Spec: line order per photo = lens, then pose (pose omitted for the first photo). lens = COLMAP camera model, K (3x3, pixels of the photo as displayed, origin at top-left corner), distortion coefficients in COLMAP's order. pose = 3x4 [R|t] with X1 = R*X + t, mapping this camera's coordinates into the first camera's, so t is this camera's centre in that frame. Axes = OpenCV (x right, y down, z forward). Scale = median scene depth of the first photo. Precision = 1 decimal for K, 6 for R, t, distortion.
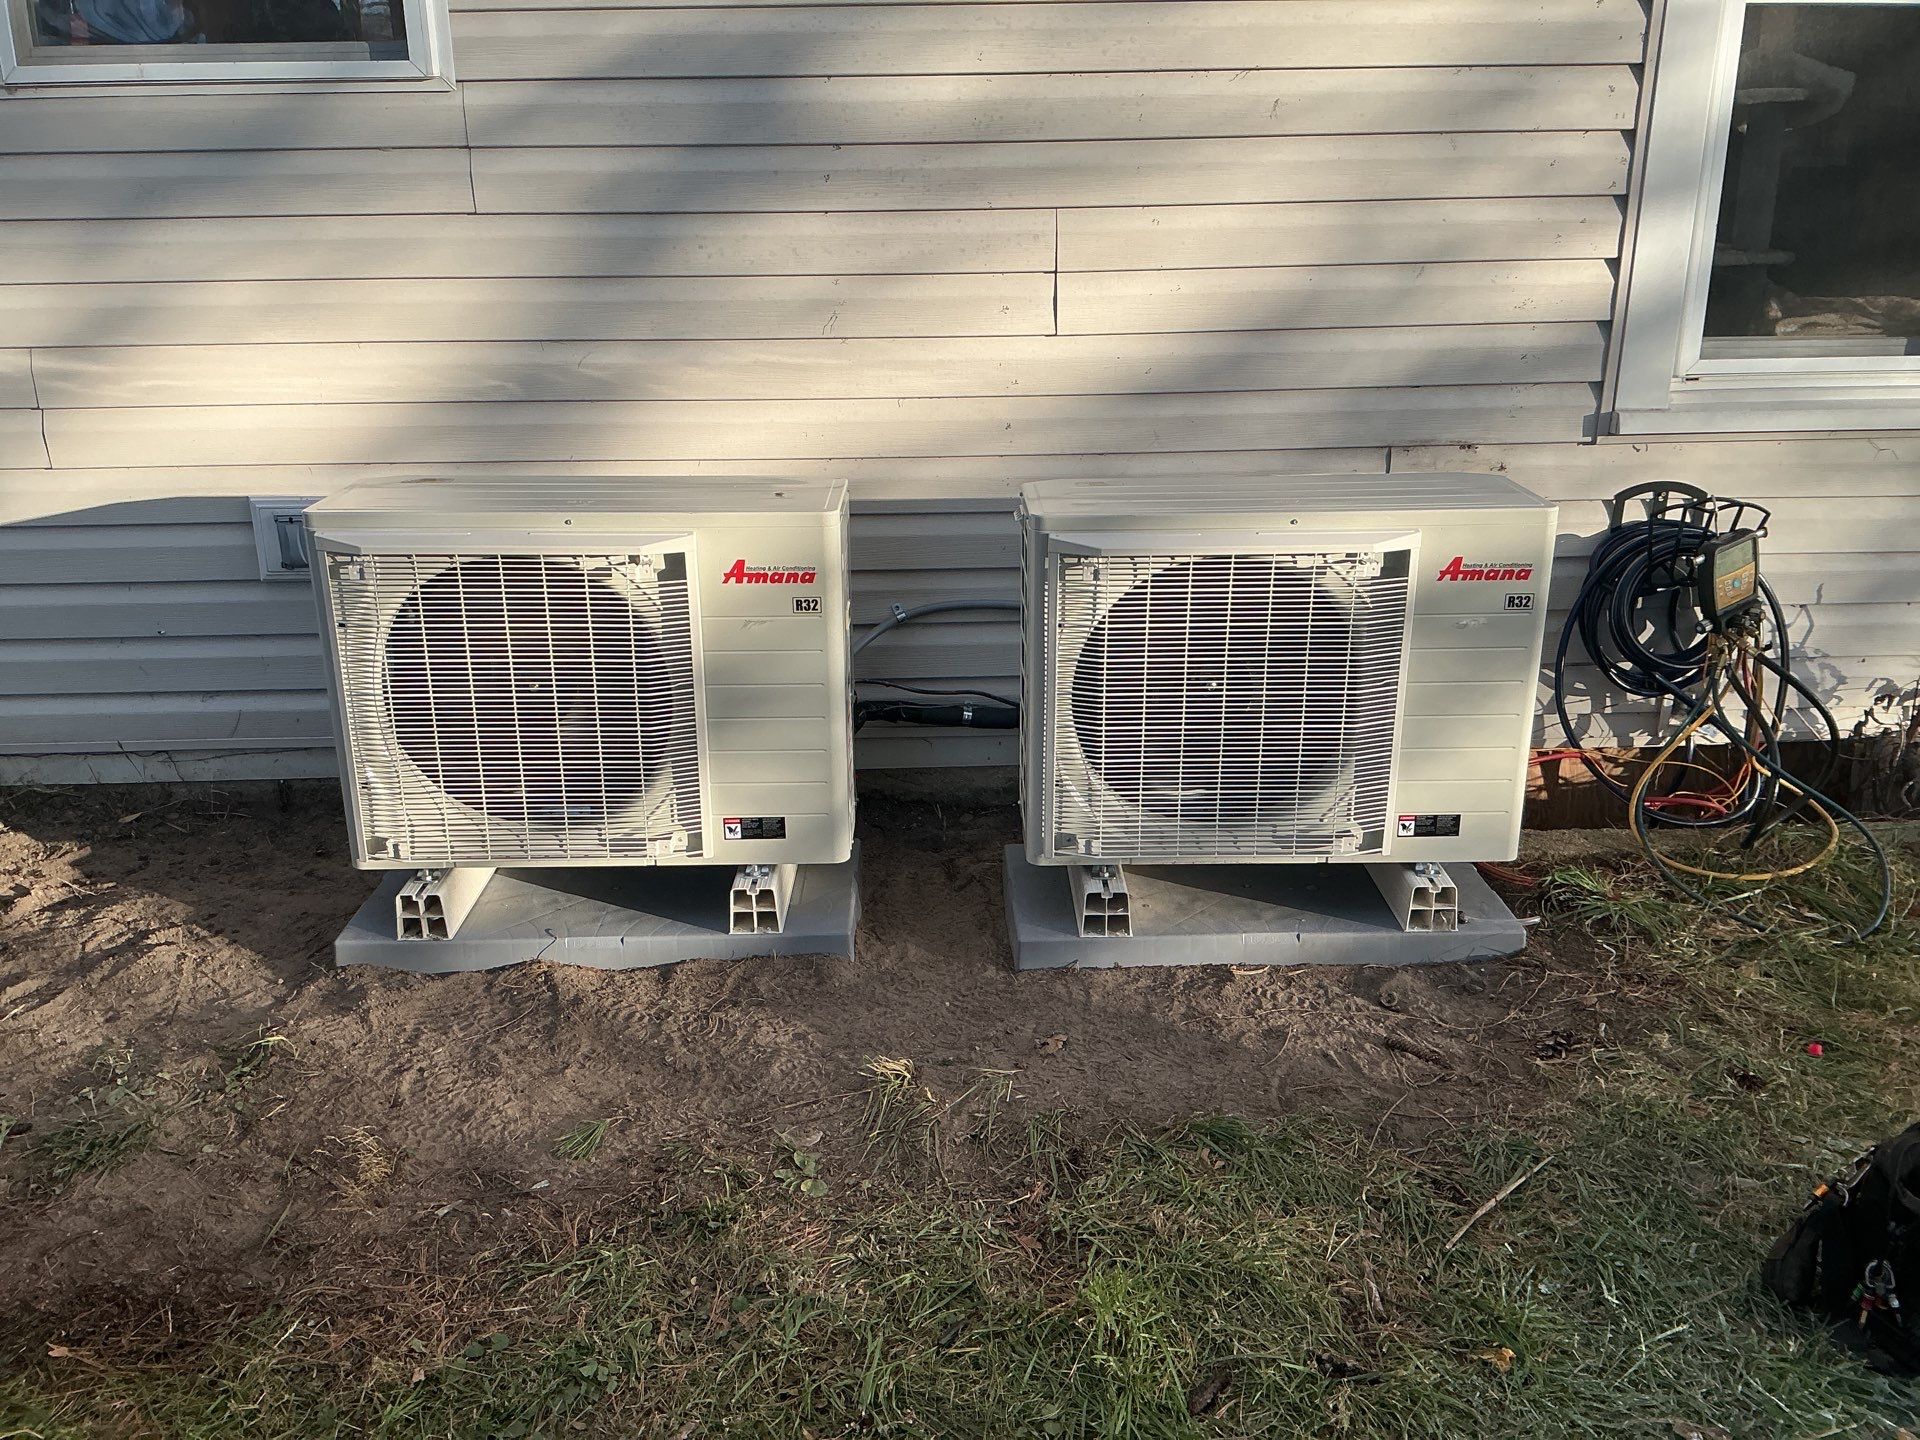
lens RADIAL K [[1594.3, 0, 948.1], [0, 1594.3, 722.0], [0, 0, 1]] dist [0.075956, -0.132677]
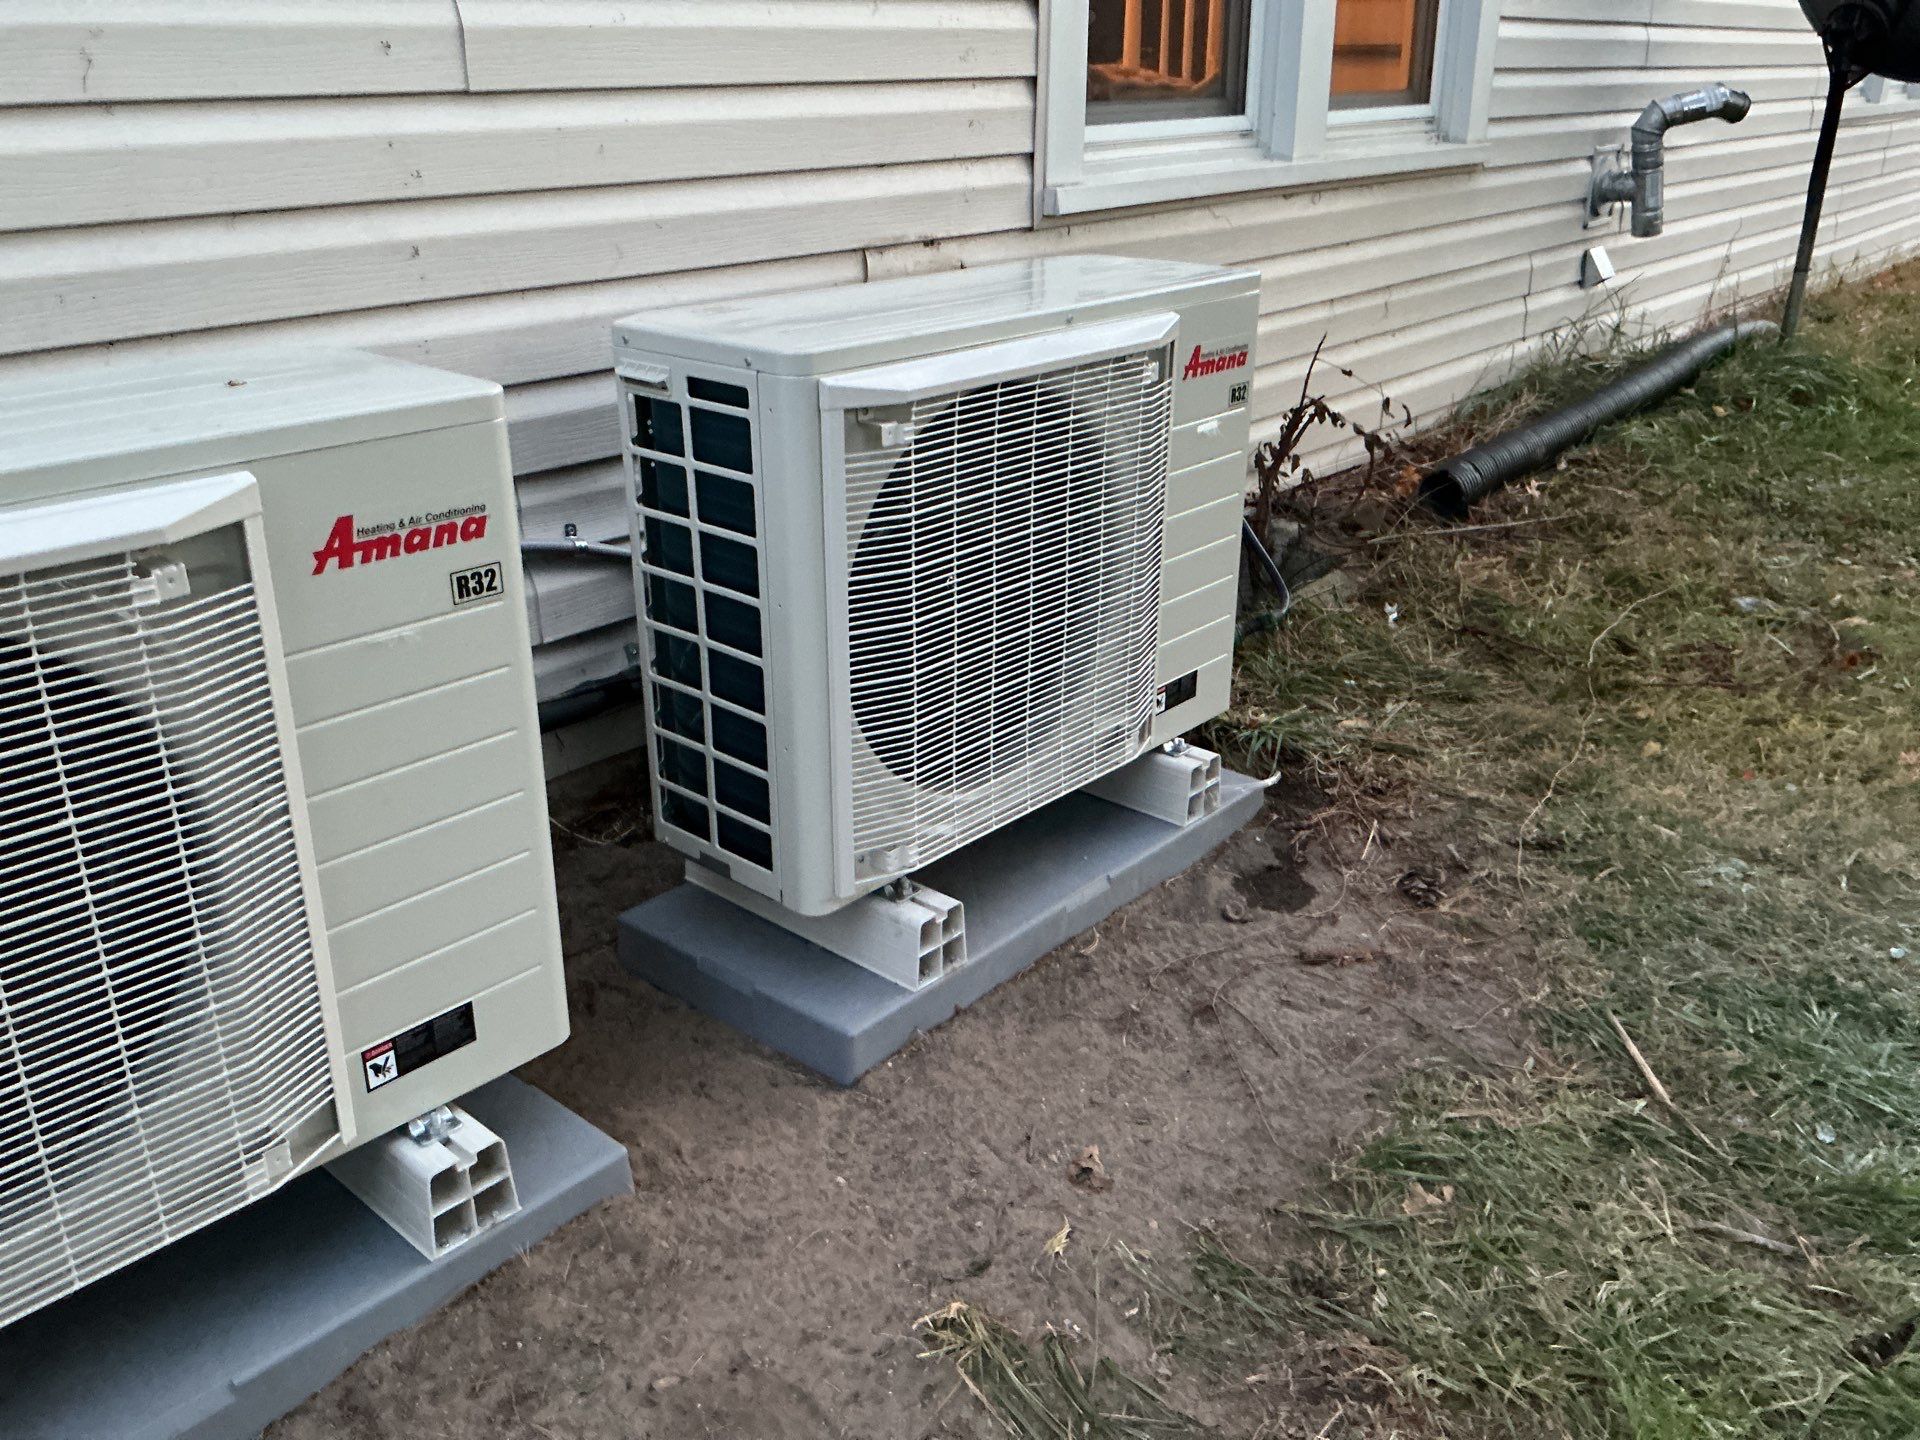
lens RADIAL K [[1594.3, 0, 940.6], [0, 1594.3, 686.0], [0, 0, 1]] dist [0.075956, -0.132677]
pose [[0.682294, -0.259337, 0.683535, -0.327209], [0.237594, 0.962873, 0.128156, -0.068635], [-0.691393, 0.074964, 0.718579, 0.511207]]
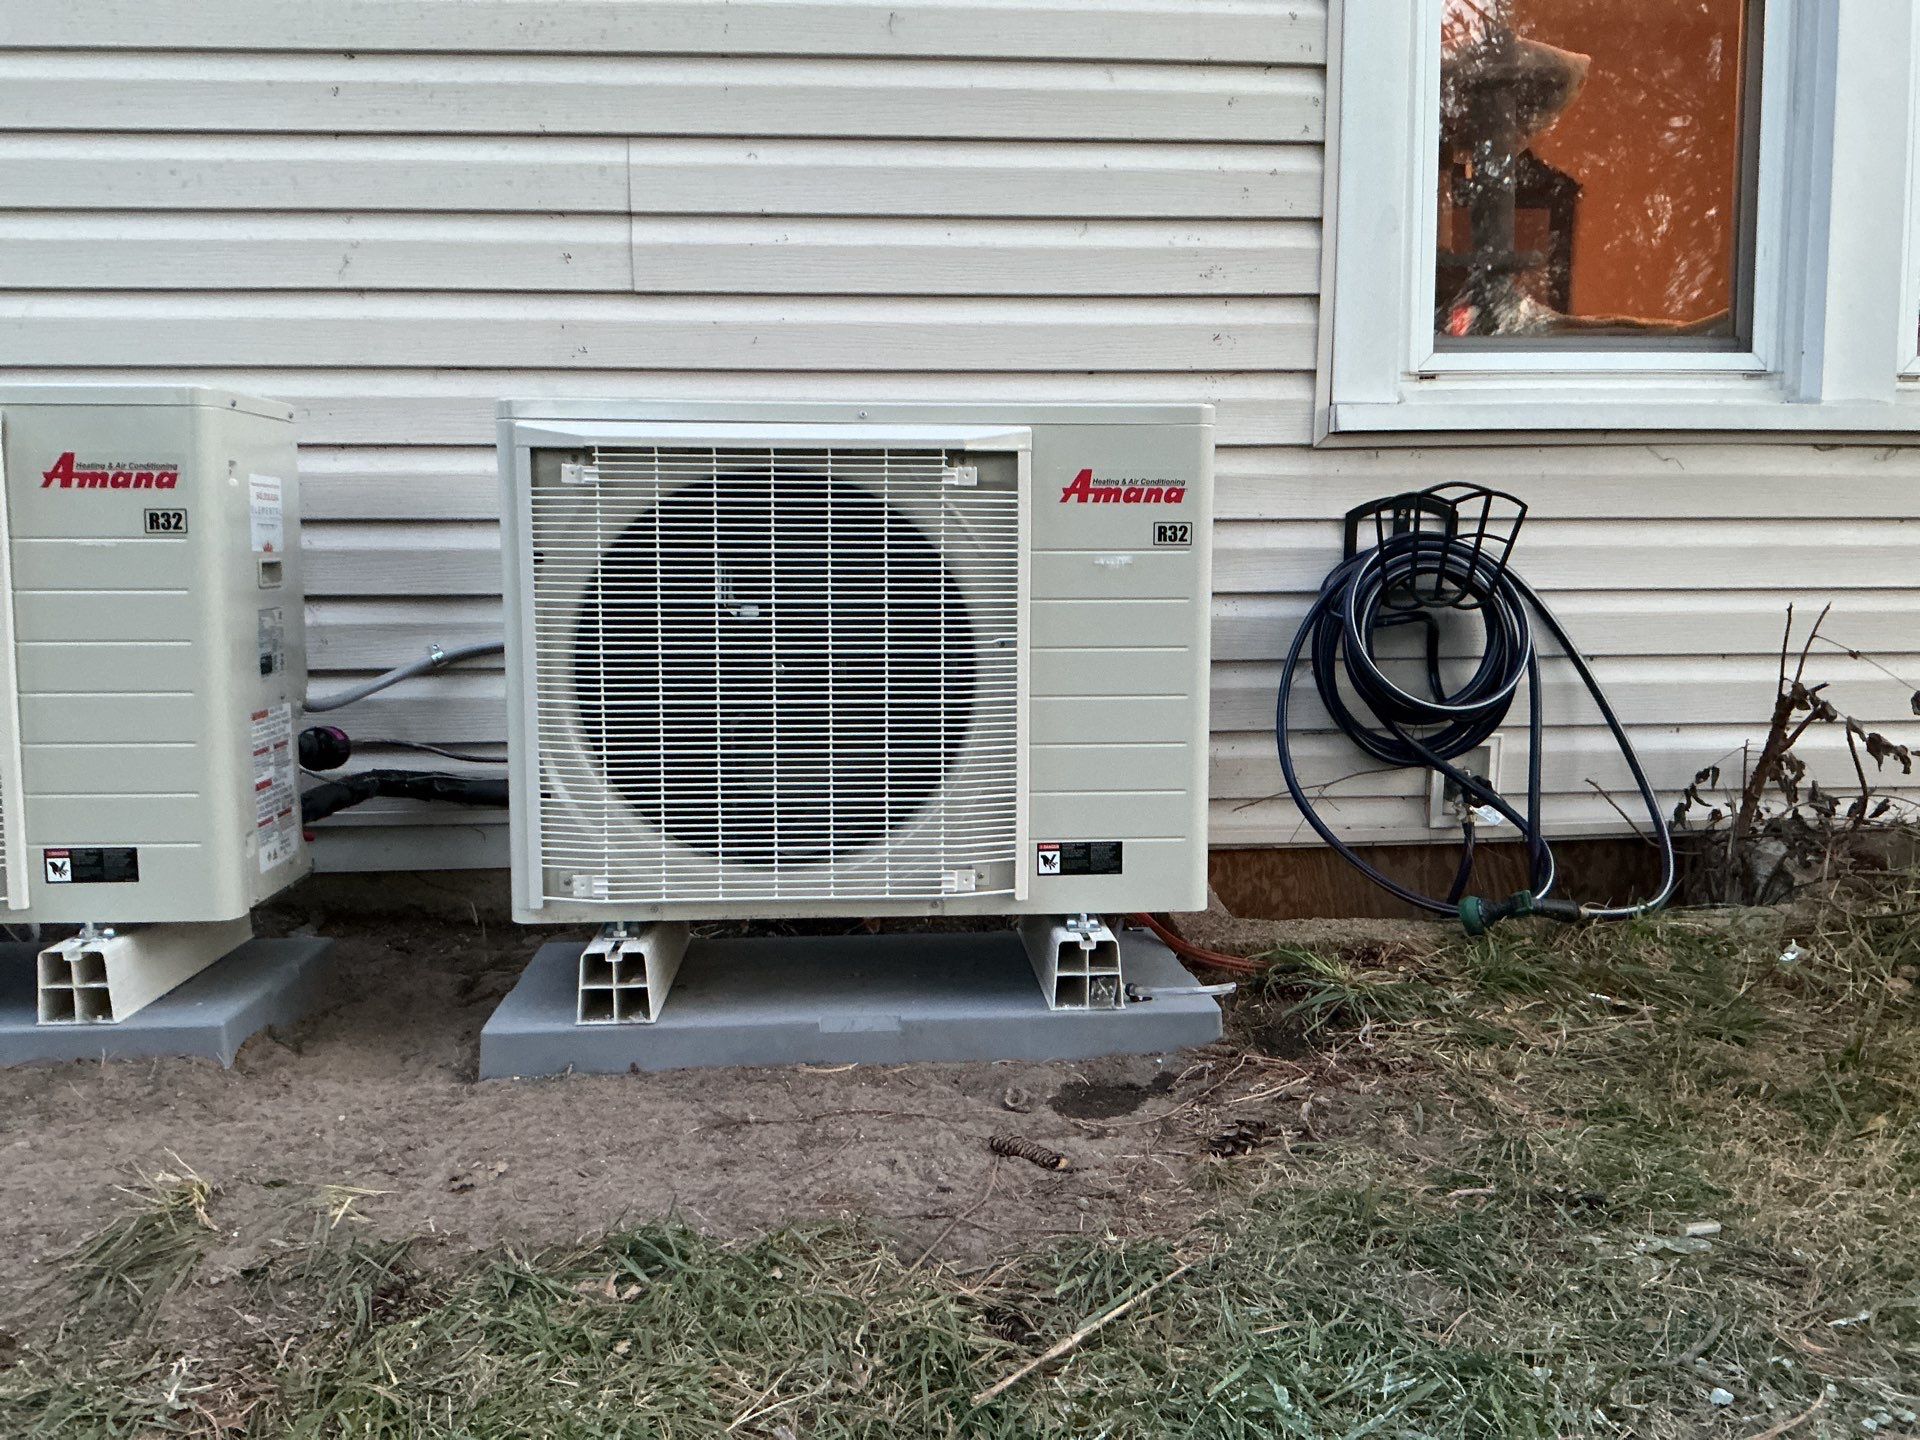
lens RADIAL K [[1594.3, 0, 954.1], [0, 1594.3, 719.1], [0, 0, 1]] dist [0.075956, -0.132677]
pose [[0.998447, 0.001540, 0.055690, 0.206230], [0.011353, 0.973020, -0.230439, 0.168795], [-0.054542, 0.230714, 0.971492, 0.302152]]
